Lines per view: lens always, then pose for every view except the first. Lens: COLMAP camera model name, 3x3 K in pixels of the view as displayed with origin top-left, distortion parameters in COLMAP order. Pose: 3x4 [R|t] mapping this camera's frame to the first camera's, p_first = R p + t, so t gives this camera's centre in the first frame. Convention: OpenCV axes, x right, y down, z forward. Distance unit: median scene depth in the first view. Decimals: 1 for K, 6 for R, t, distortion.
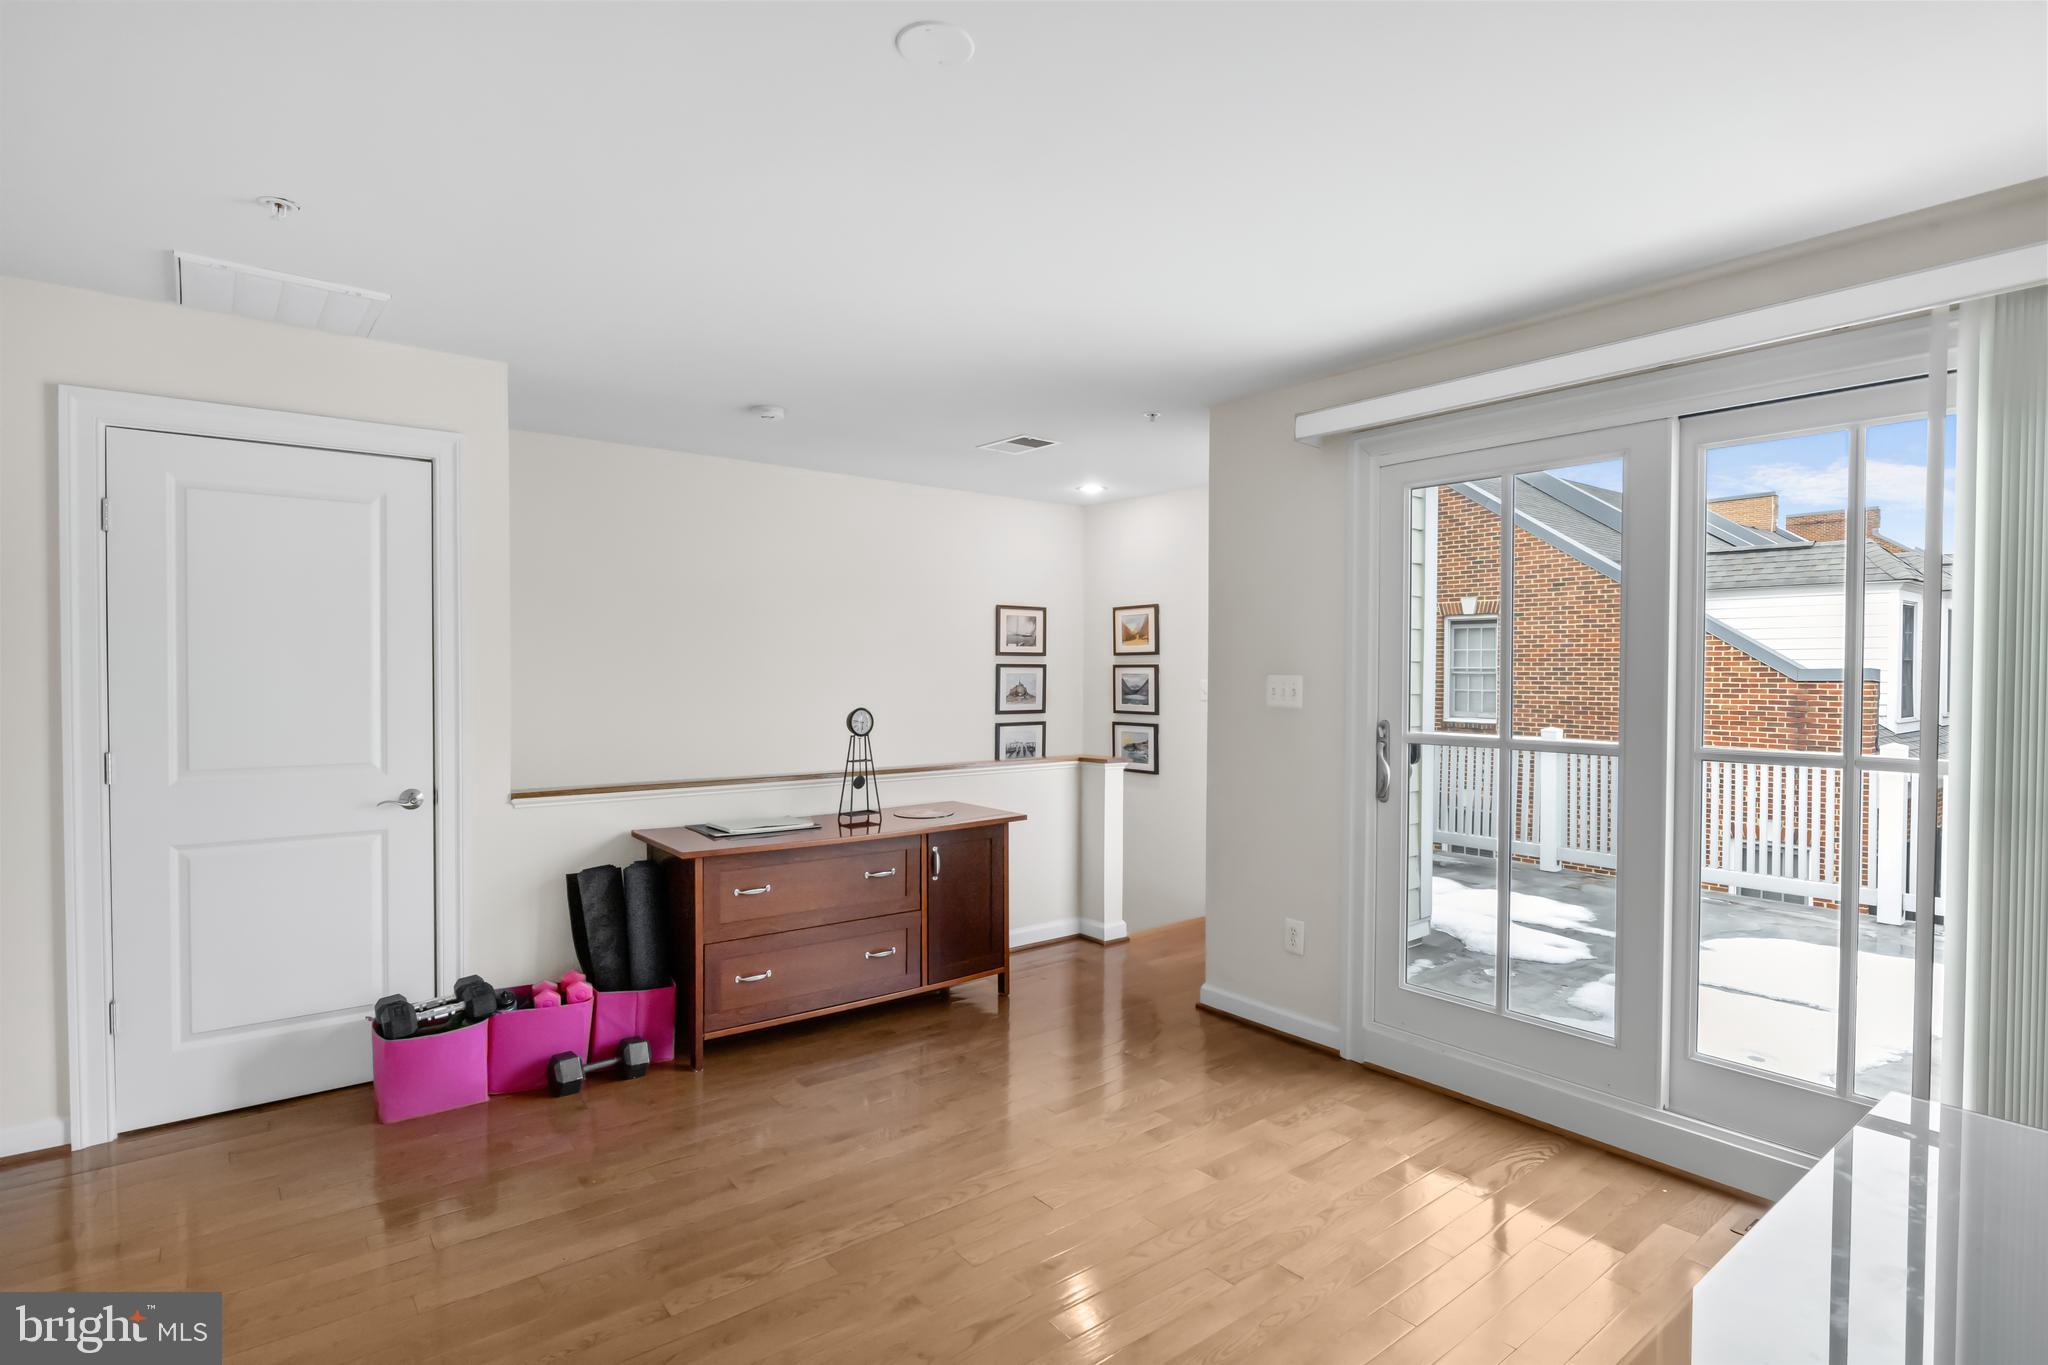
lens RADIAL K [[1016.7, 0, 1026.9], [0, 1016.7, 684.7], [0, 0, 1]] dist [-0.003421, -0.000302]
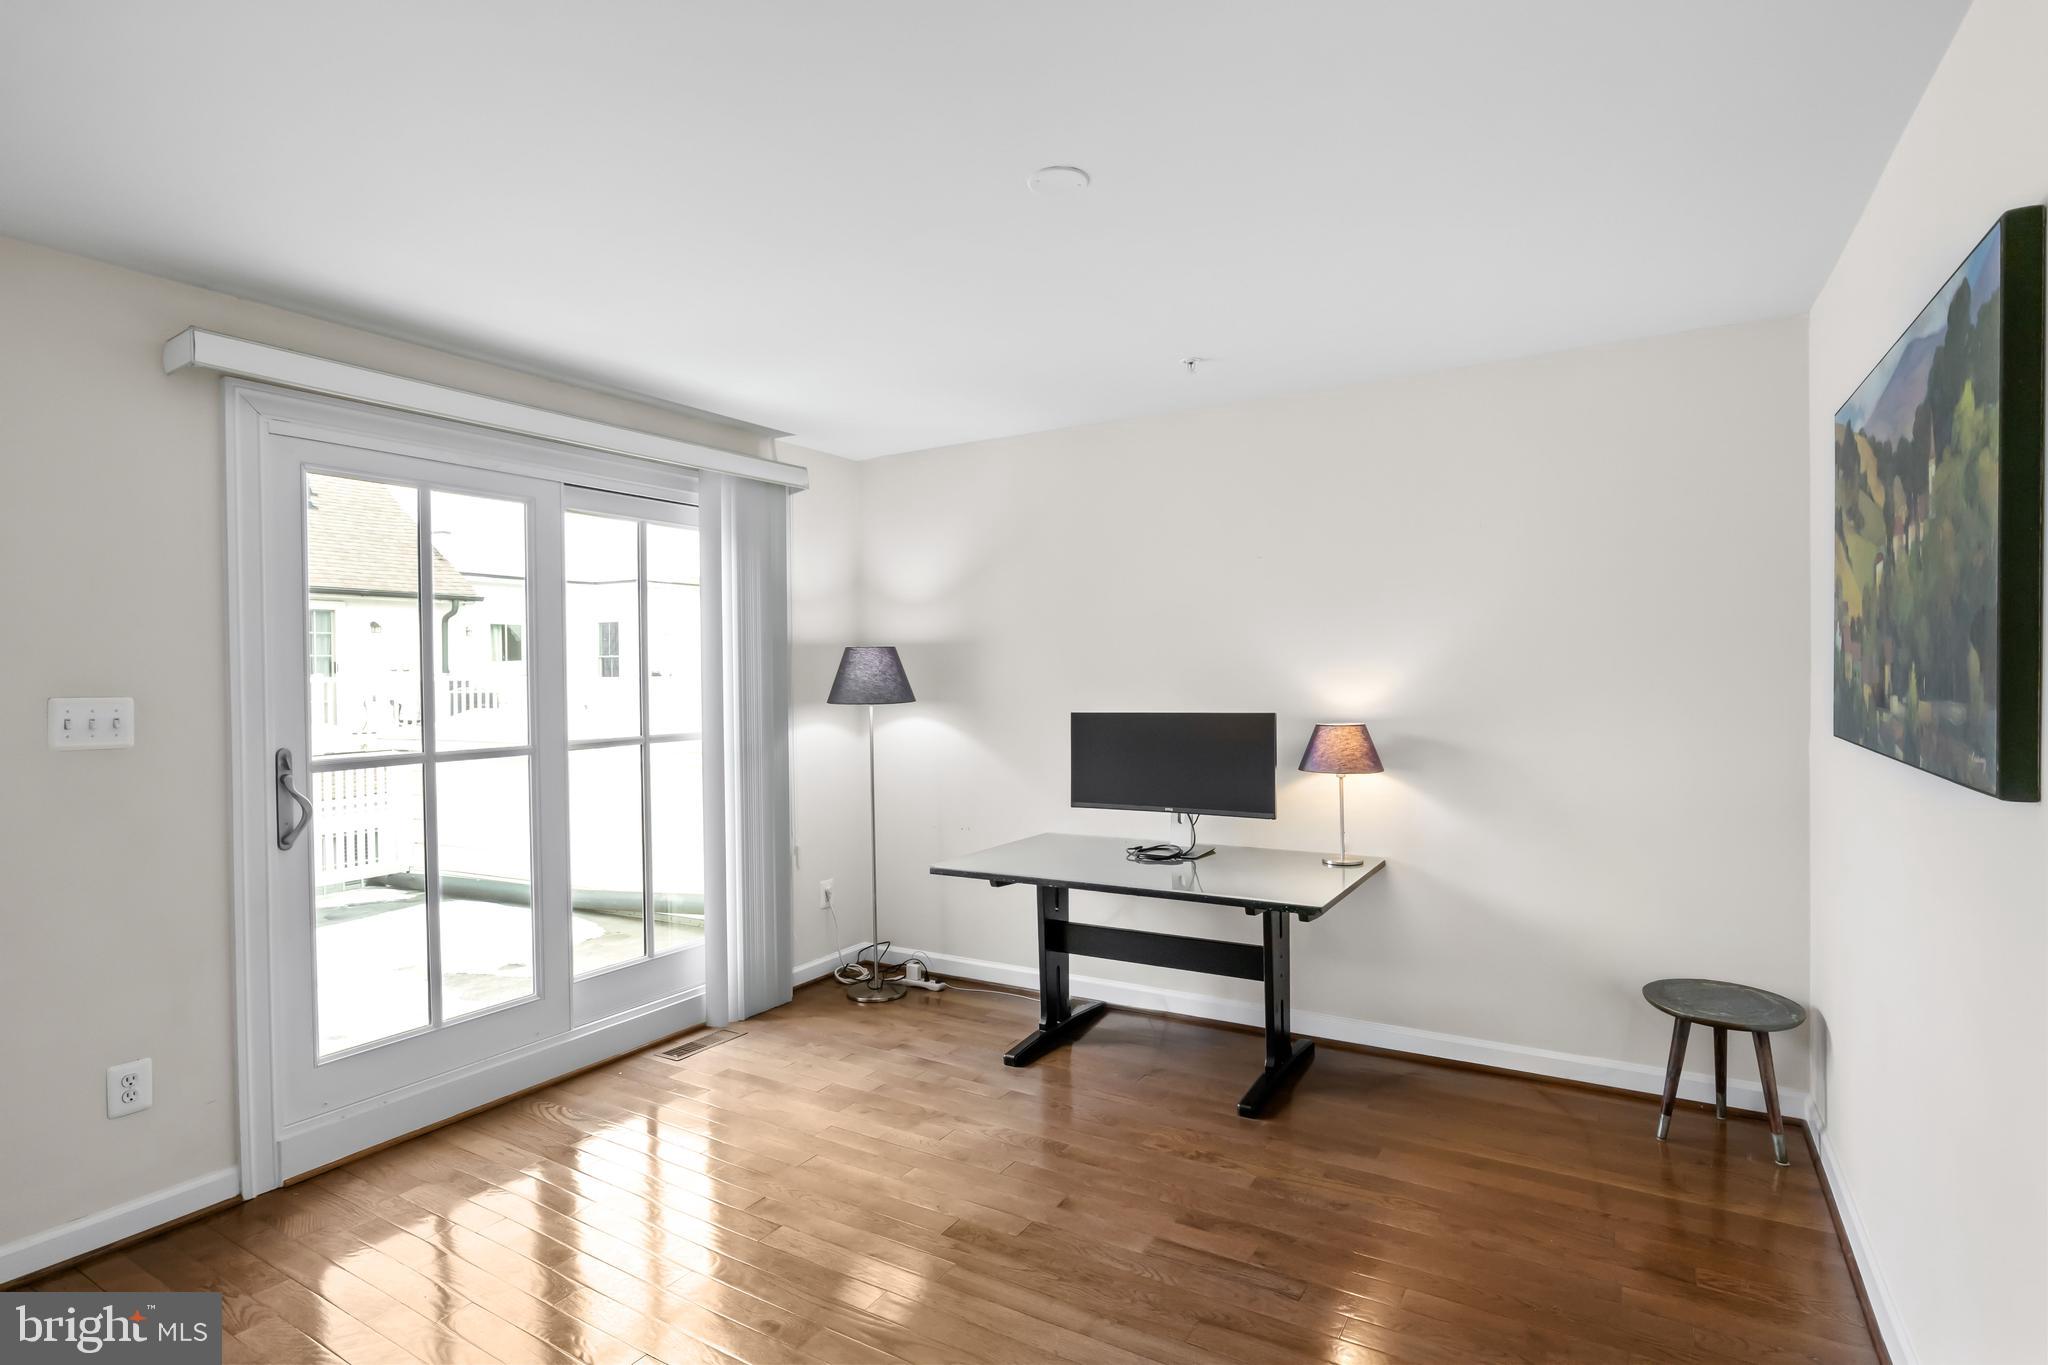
lens RADIAL K [[1016.7, 0, 1026.9], [0, 1016.7, 684.7], [0, 0, 1]] dist [-0.003421, -0.000302]
pose [[-0.339813, -0.010112, 0.940439, -0.669474], [0.028081, 0.999387, 0.020893, -0.018143], [-0.940074, 0.033508, -0.339321, 0.786539]]
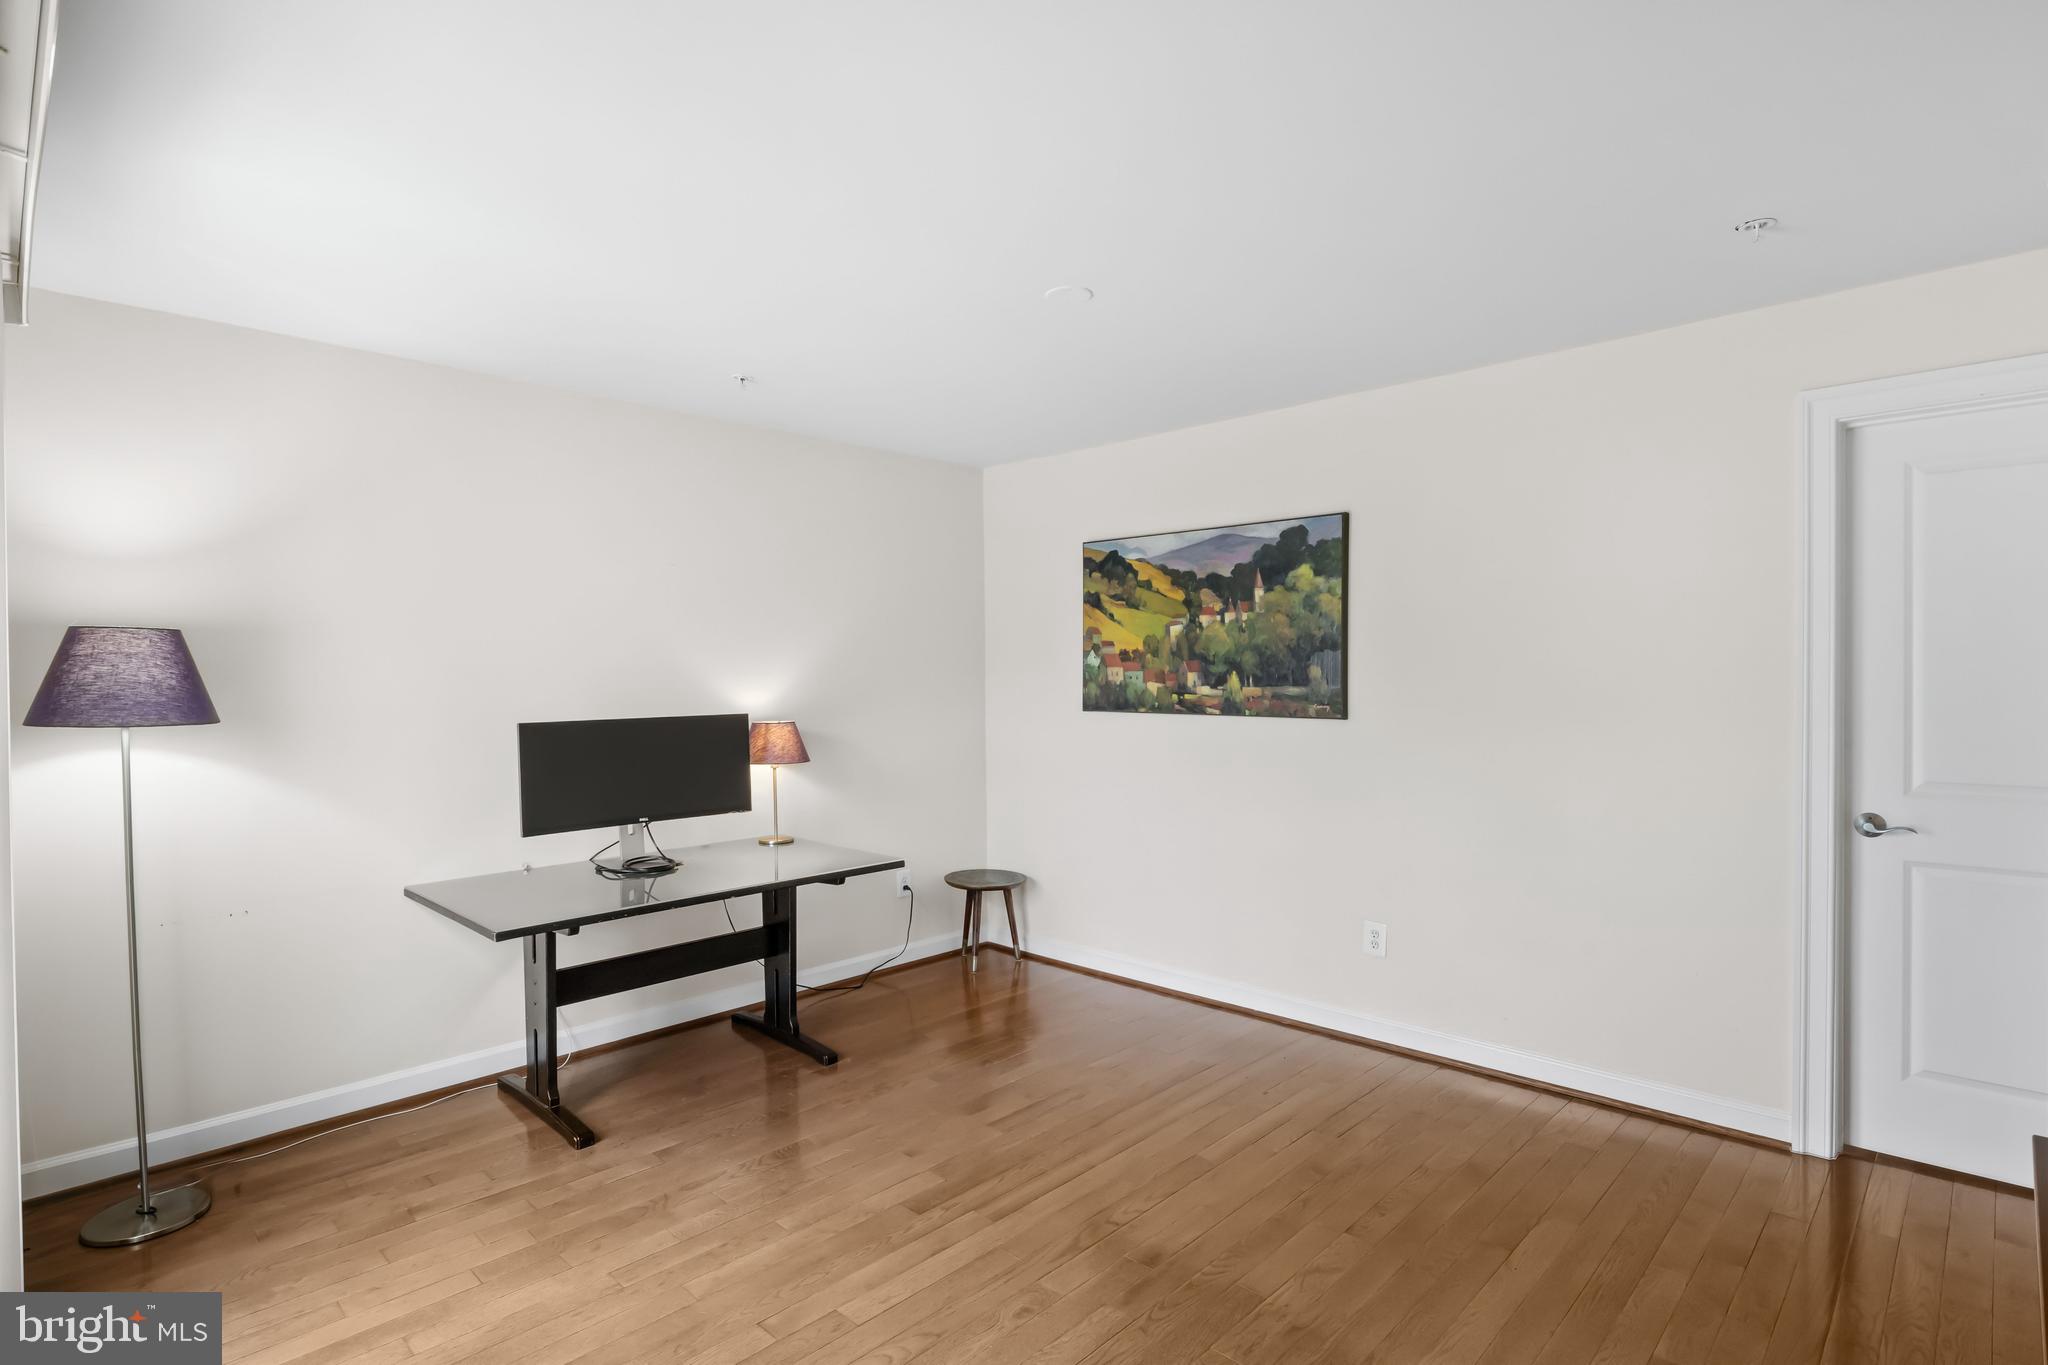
lens RADIAL K [[1016.7, 0, 1026.9], [0, 1016.7, 684.7], [0, 0, 1]] dist [-0.003421, -0.000302]
pose [[-0.992656, 0.004225, -0.120901, 0.097868], [0.001229, 0.999691, 0.024847, -0.020637], [0.120969, 0.024515, -0.992354, 1.398782]]
